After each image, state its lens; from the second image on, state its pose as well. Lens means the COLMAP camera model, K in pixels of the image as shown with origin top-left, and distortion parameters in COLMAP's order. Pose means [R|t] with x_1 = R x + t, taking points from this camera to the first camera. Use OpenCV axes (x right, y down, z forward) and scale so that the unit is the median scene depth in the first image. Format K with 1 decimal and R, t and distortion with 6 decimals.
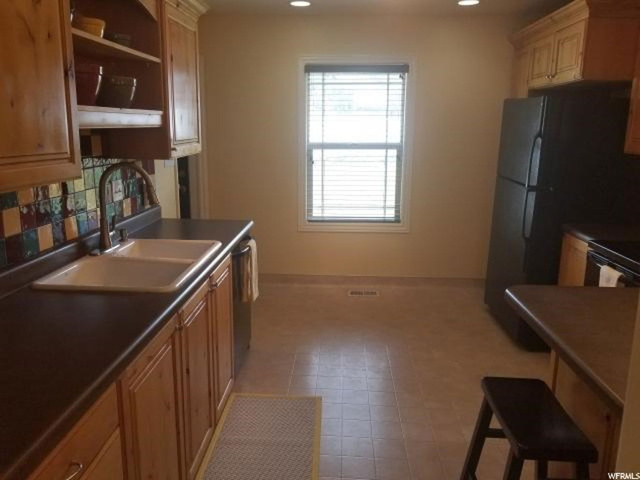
lens RADIAL K [[499.3, 0, 319.5], [0, 499.3, 224.7], [0, 0, 1]] dist [-0.007622, -0.008912]
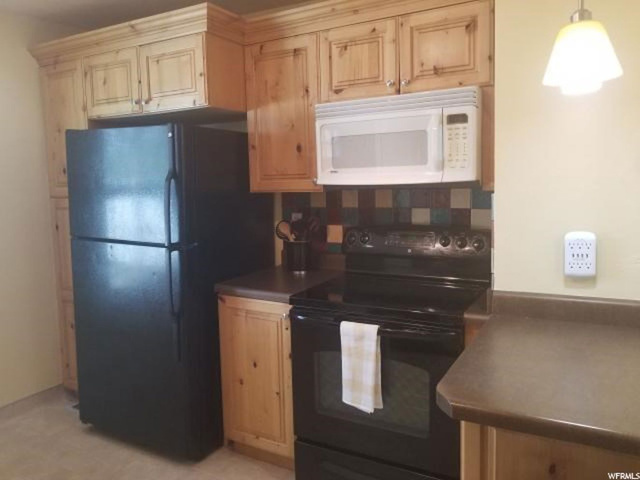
lens RADIAL K [[499.3, 0, 319.5], [0, 499.3, 224.7], [0, 0, 1]] dist [-0.007622, -0.008912]
pose [[0.453614, -0.110193, 0.884359, -0.123723], [0.198188, 0.979951, 0.020447, -0.075409], [-0.868882, 0.165994, 0.466358, 0.453142]]
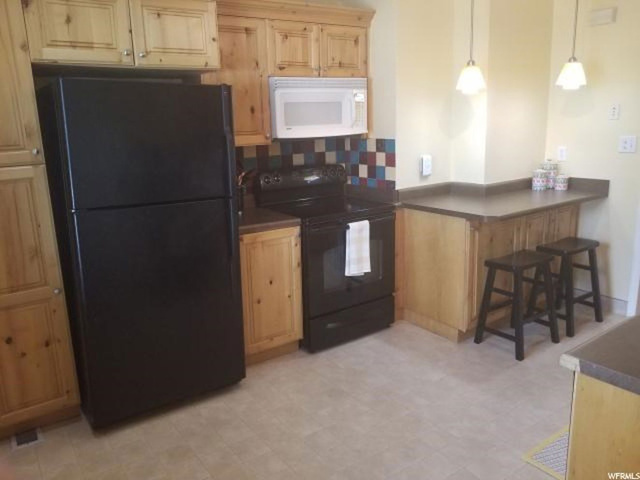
lens RADIAL K [[499.3, 0, 319.5], [0, 499.3, 224.7], [0, 0, 1]] dist [-0.007622, -0.008912]
pose [[-0.598910, -0.159867, 0.784697, -0.312255], [0.172685, 0.931037, 0.321480, -0.264443], [-0.781976, 0.328043, -0.530001, 1.309616]]
